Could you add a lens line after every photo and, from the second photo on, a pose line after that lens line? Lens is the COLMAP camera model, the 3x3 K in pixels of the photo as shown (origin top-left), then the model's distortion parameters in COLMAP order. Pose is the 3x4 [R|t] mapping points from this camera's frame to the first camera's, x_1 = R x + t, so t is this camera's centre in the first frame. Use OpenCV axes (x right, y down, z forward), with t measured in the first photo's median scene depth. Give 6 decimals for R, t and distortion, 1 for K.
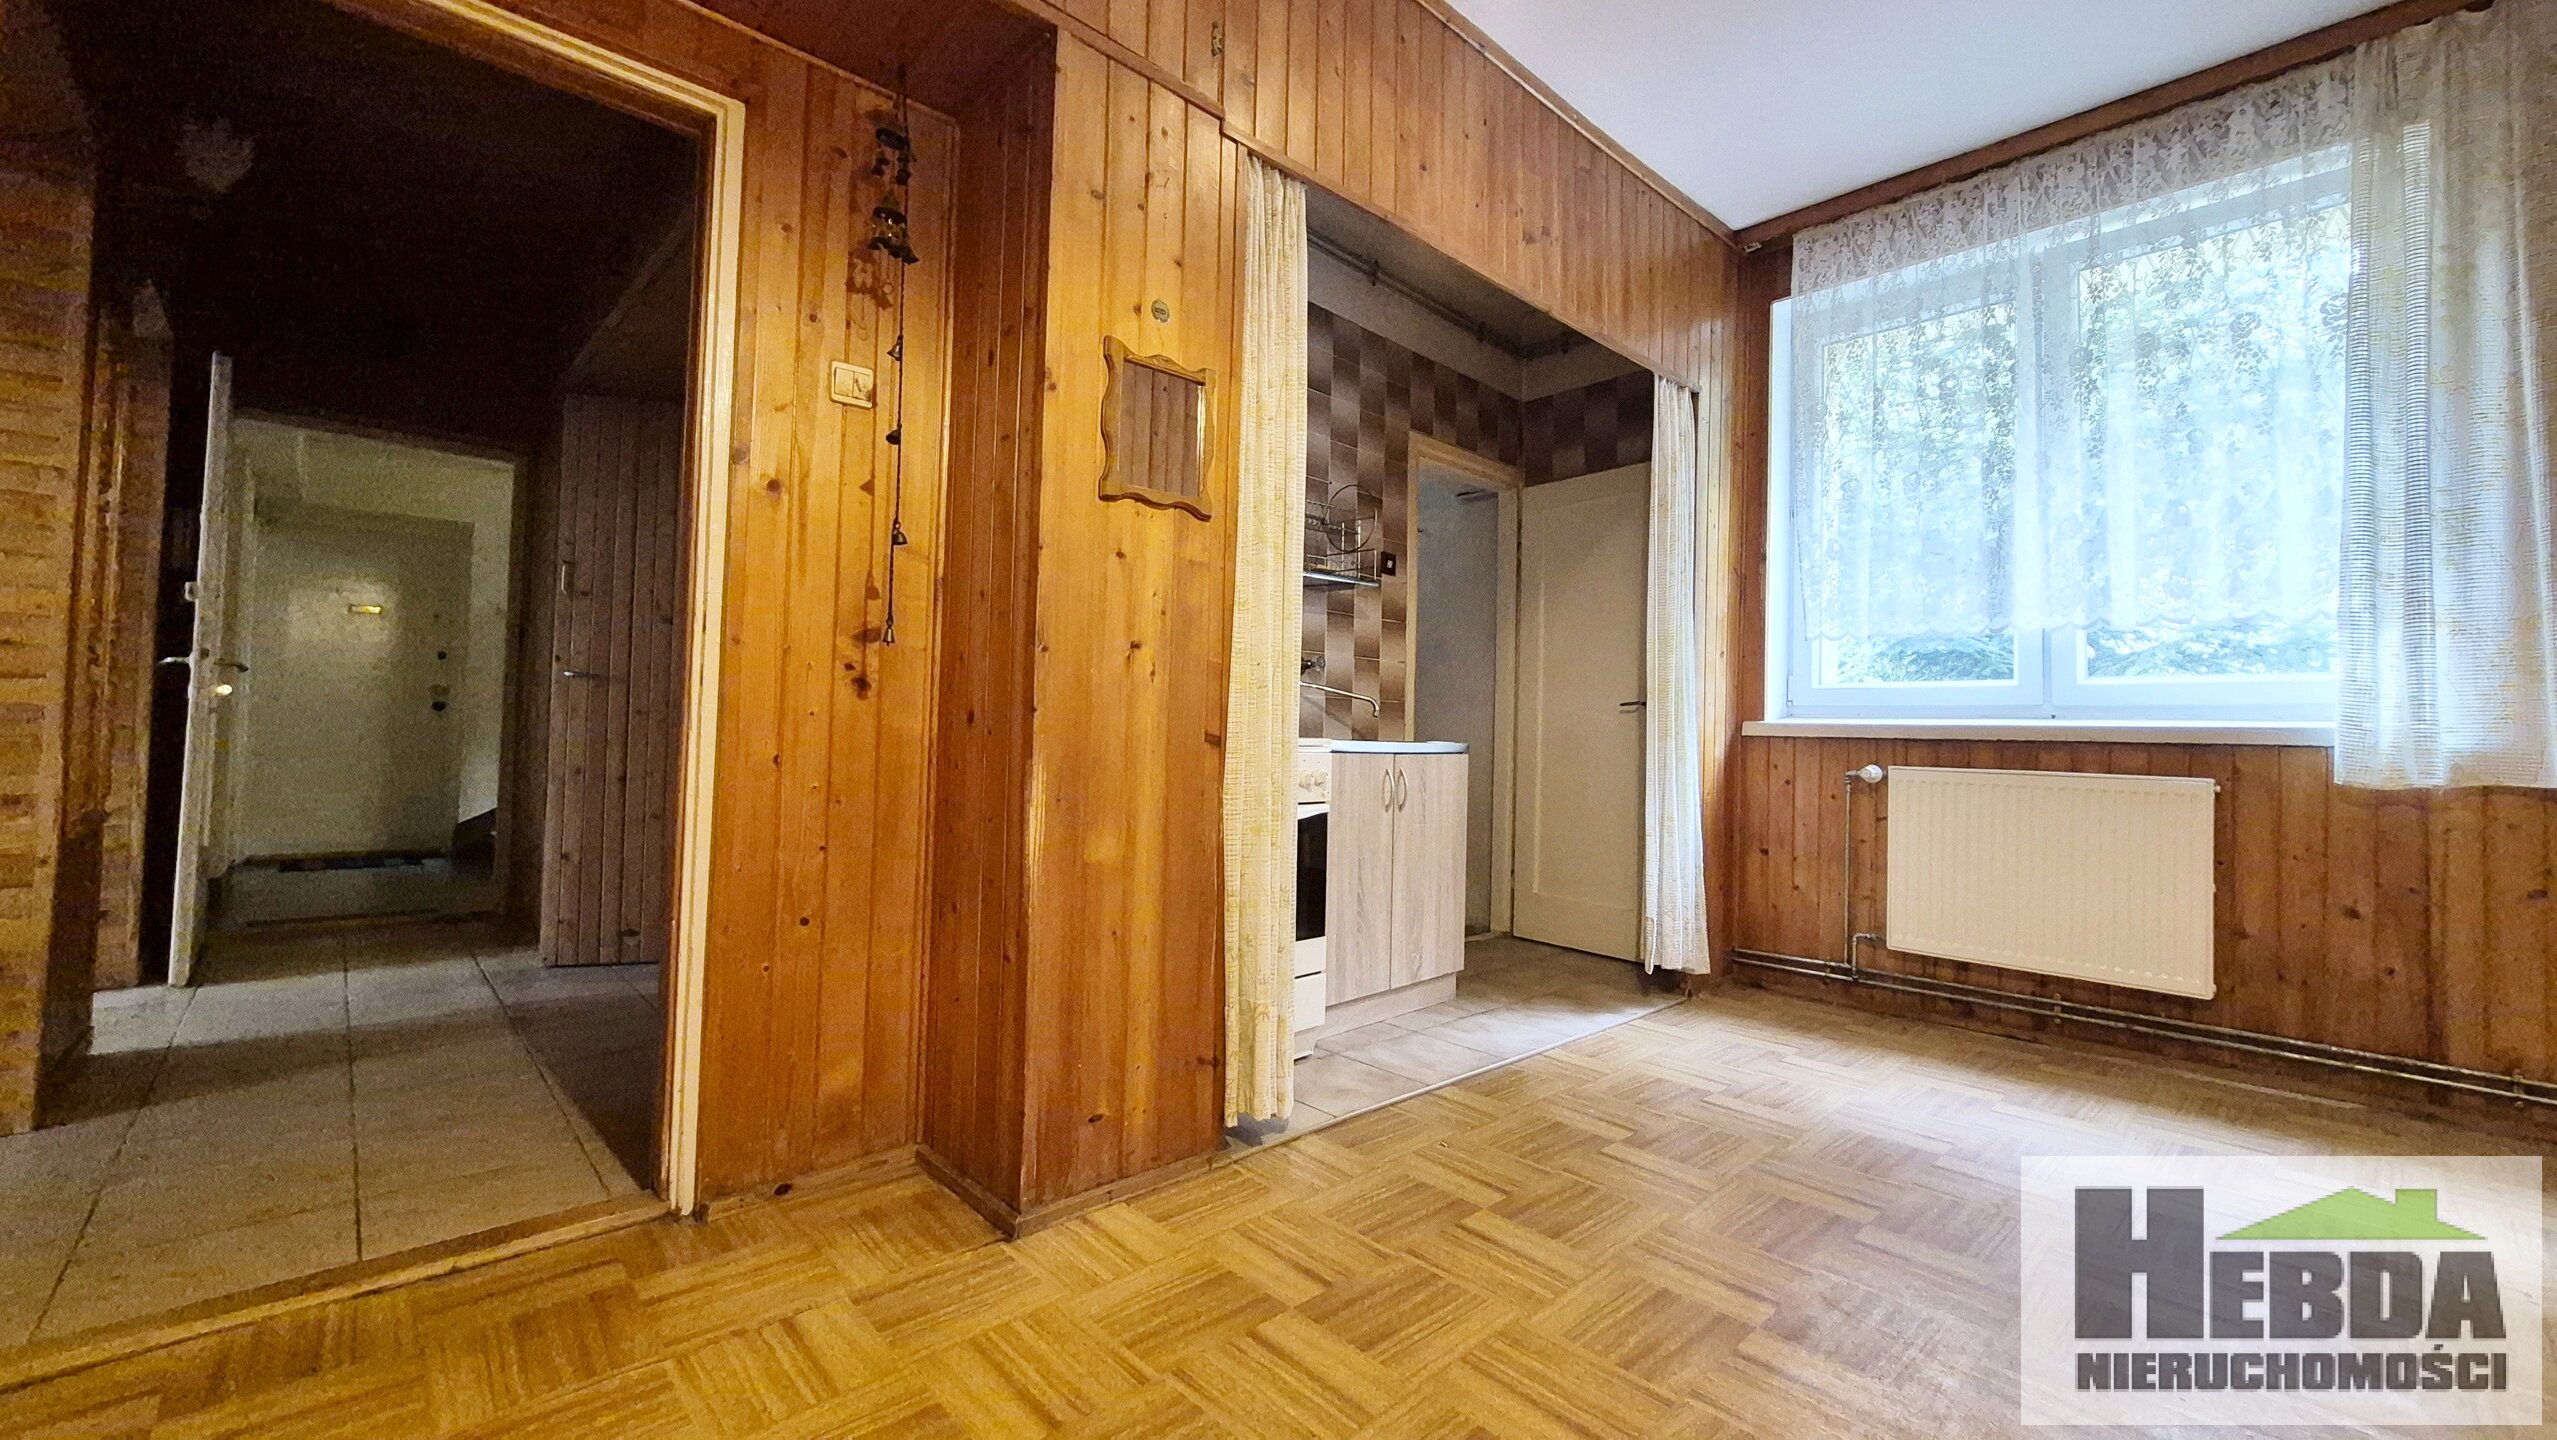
lens RADIAL K [[1003.2, 0, 1306.3], [0, 1003.2, 700.7], [0, 0, 1]] dist [0.002307, -0.004225]
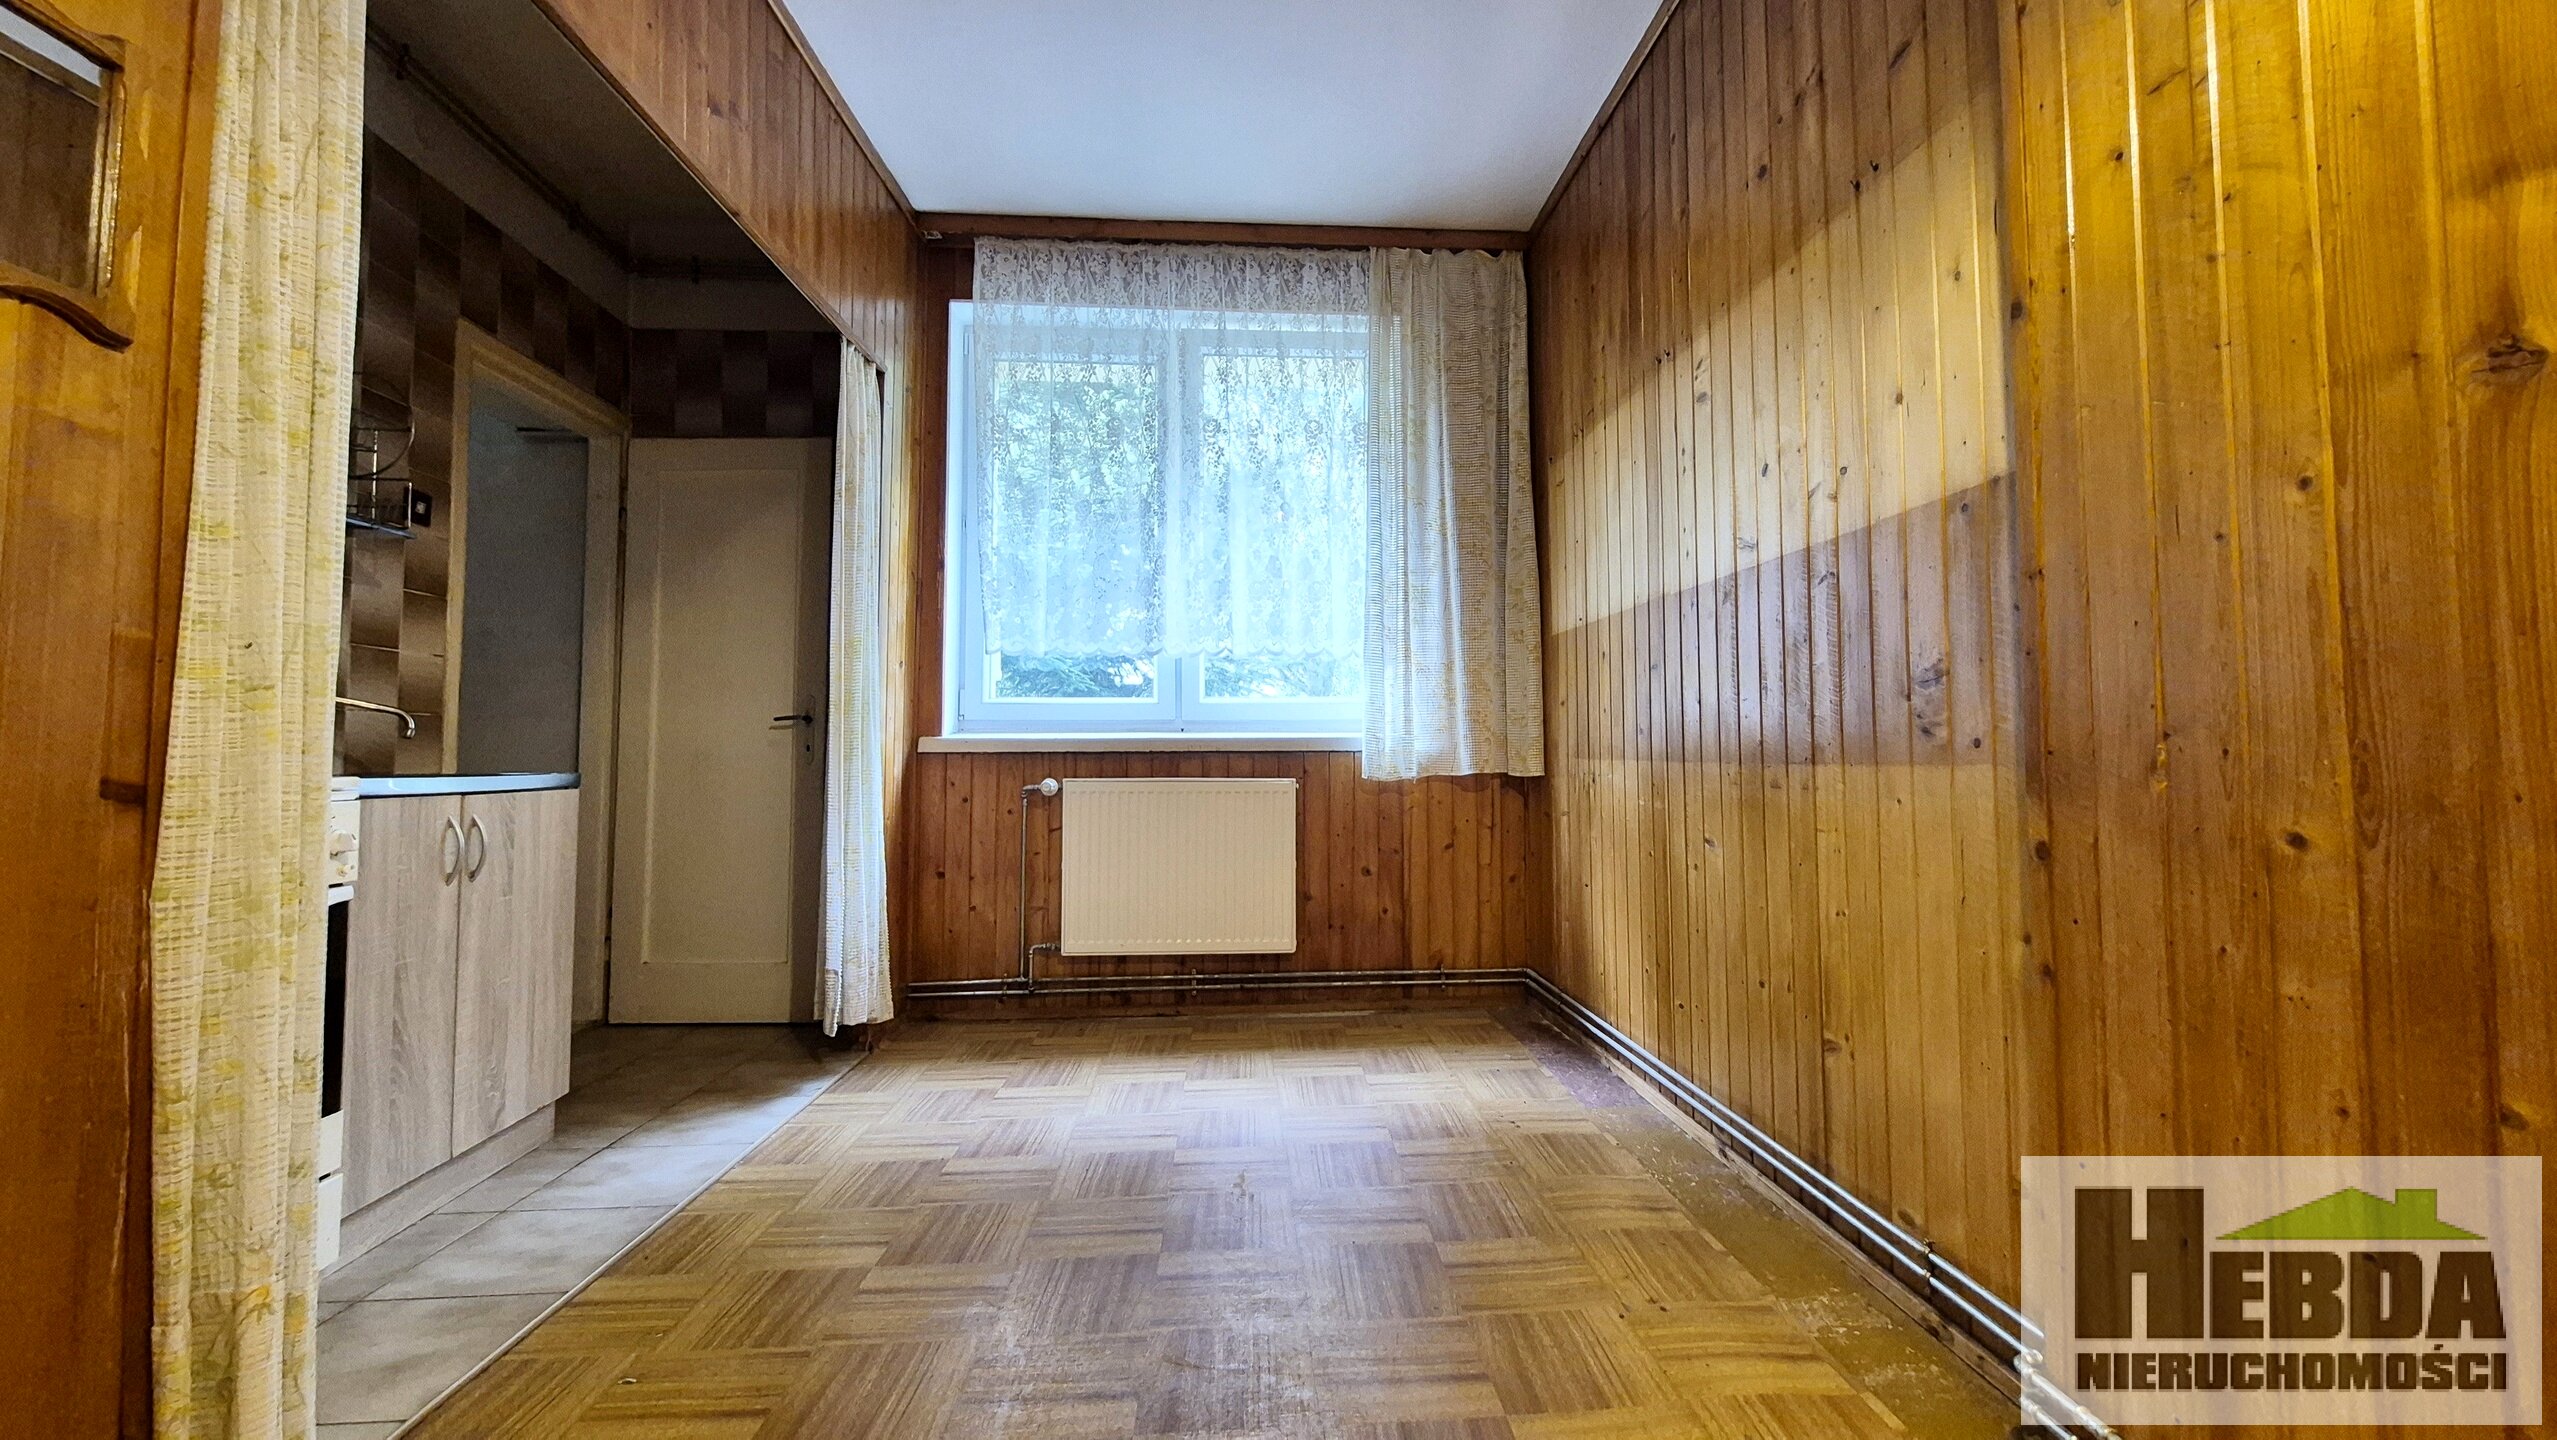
lens RADIAL K [[1003.2, 0, 1306.3], [0, 1003.2, 700.7], [0, 0, 1]] dist [0.002307, -0.004225]
pose [[0.635711, 0.015006, 0.771782, -0.067575], [-0.005317, 0.999872, -0.015061, -0.001466], [-0.771909, 0.005471, 0.635709, 0.157899]]
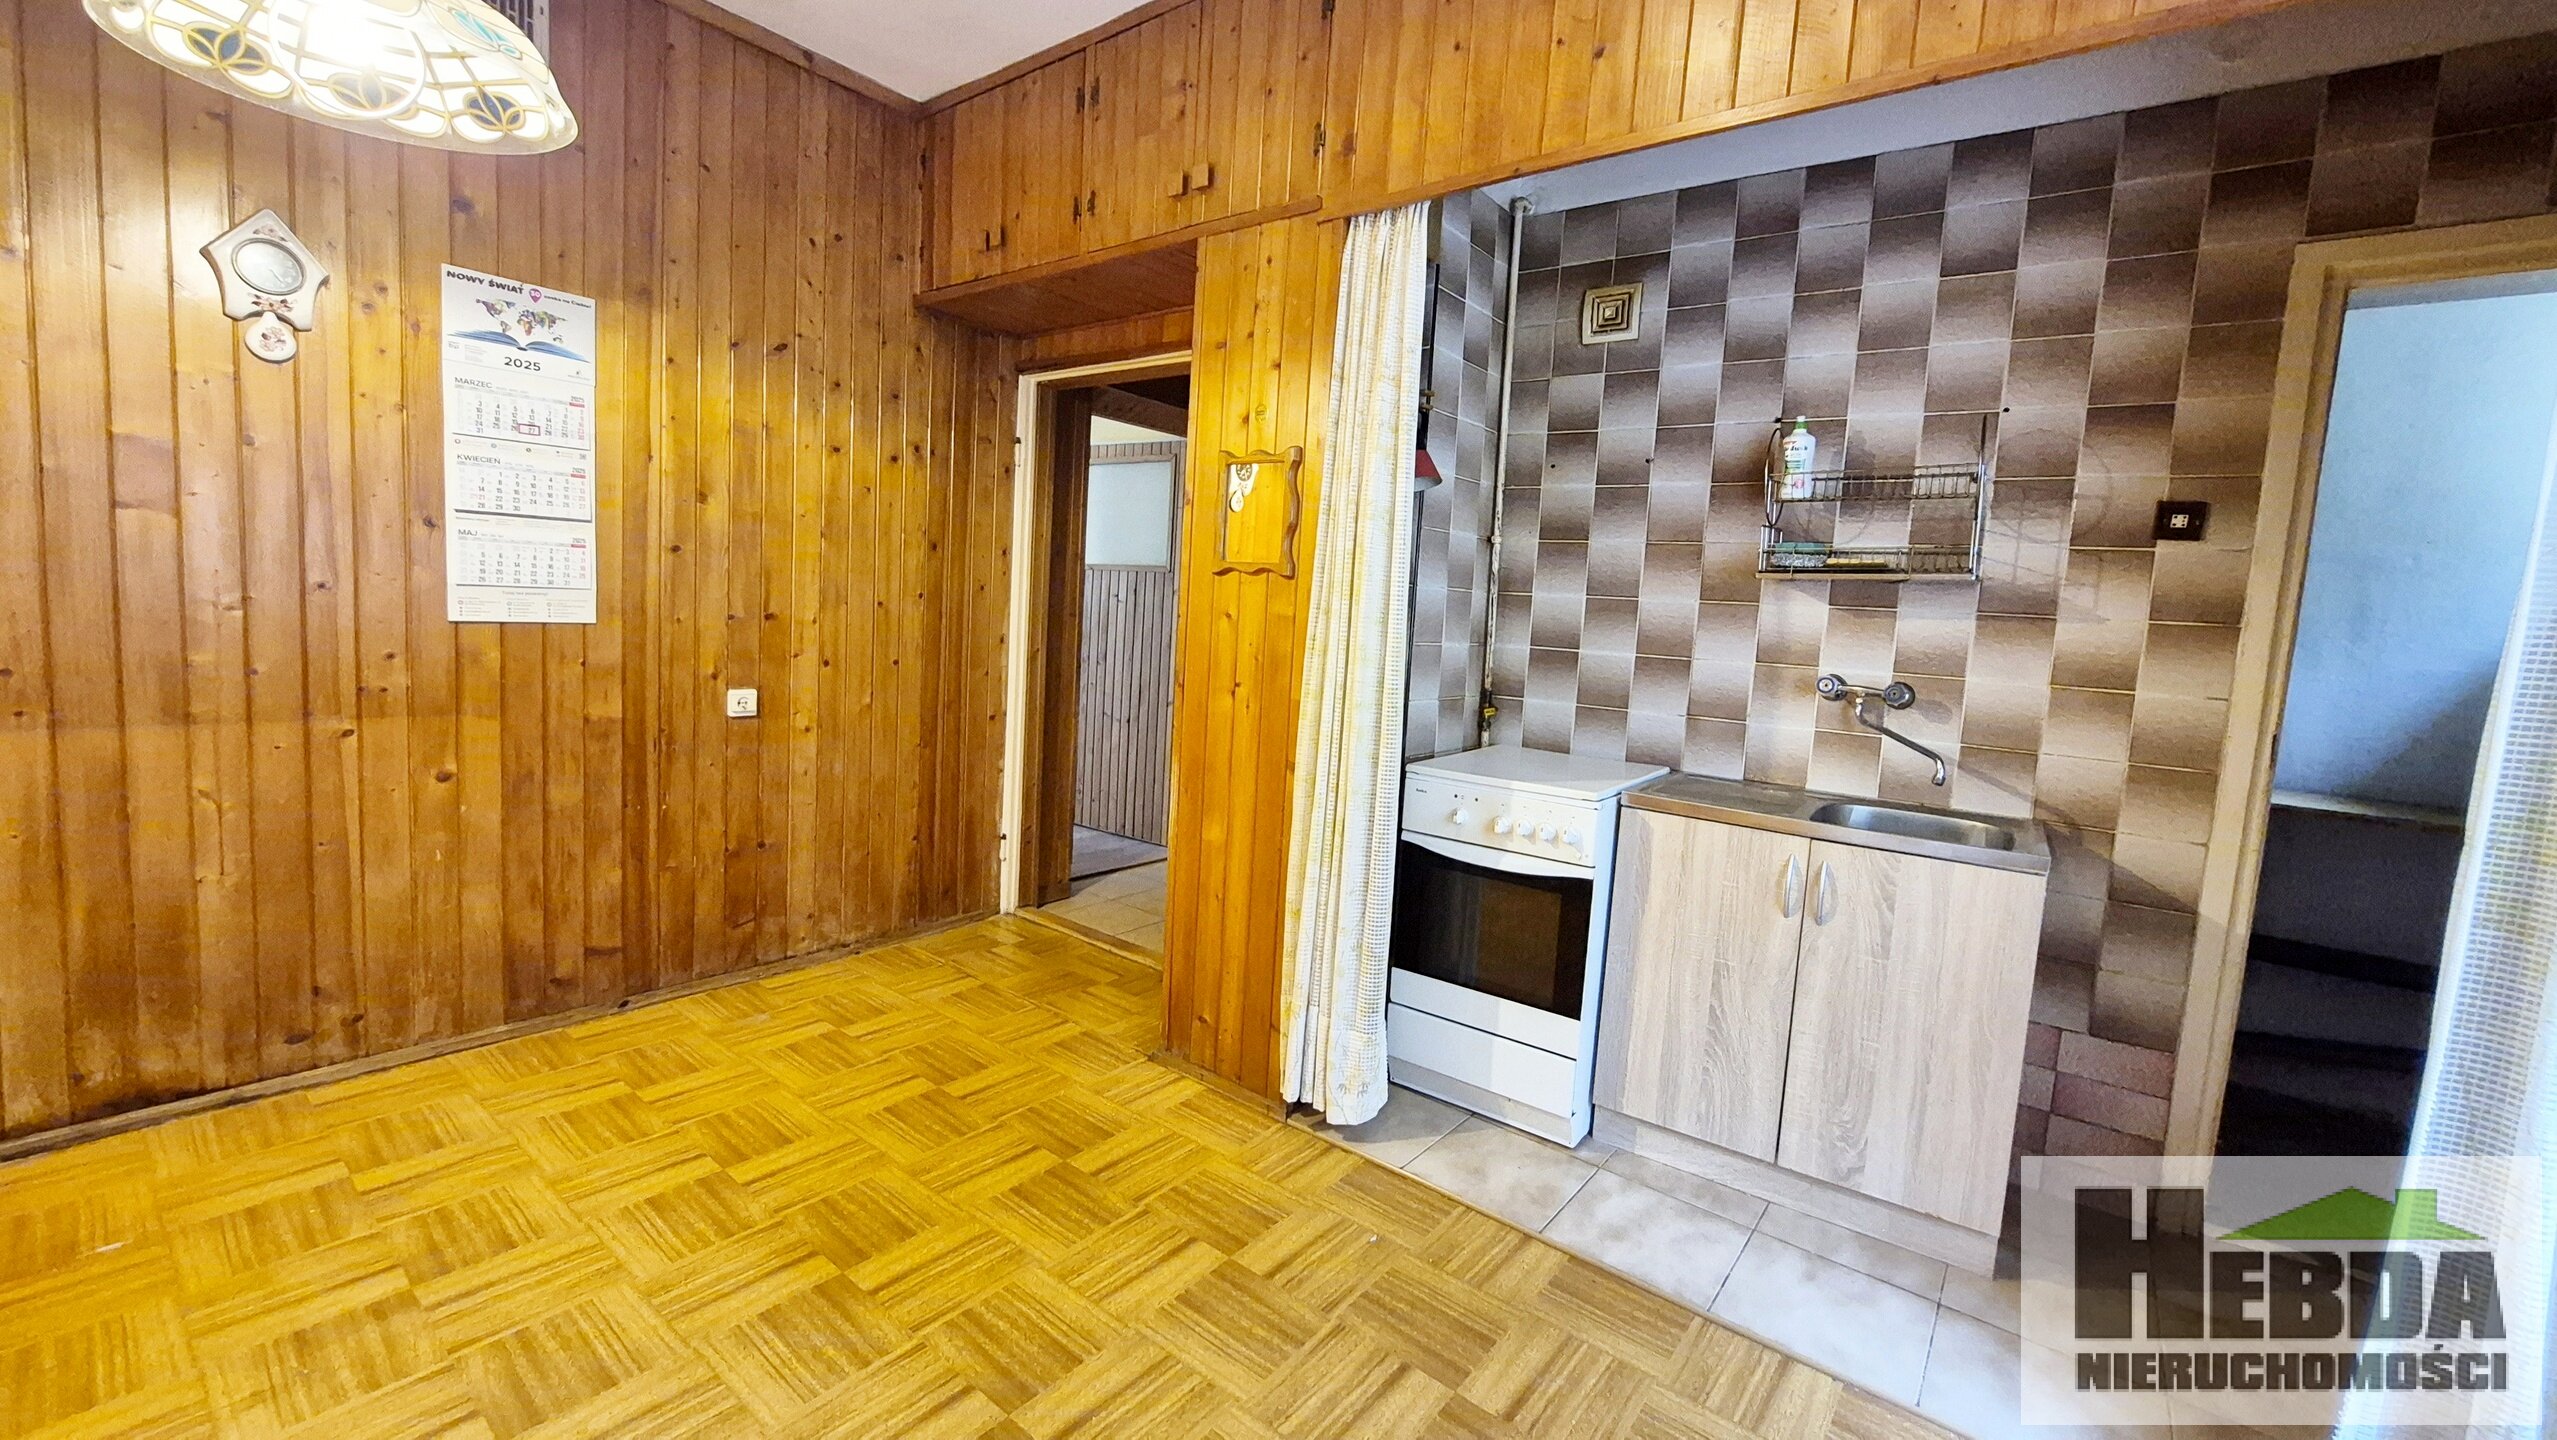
lens RADIAL K [[1003.2, 0, 1306.3], [0, 1003.2, 700.7], [0, 0, 1]] dist [0.002307, -0.004225]
pose [[0.156205, 0.079564, -0.984515, 0.693702], [-0.024599, 0.996755, 0.076651, -0.084205], [0.987418, 0.012245, 0.157655, 0.547231]]
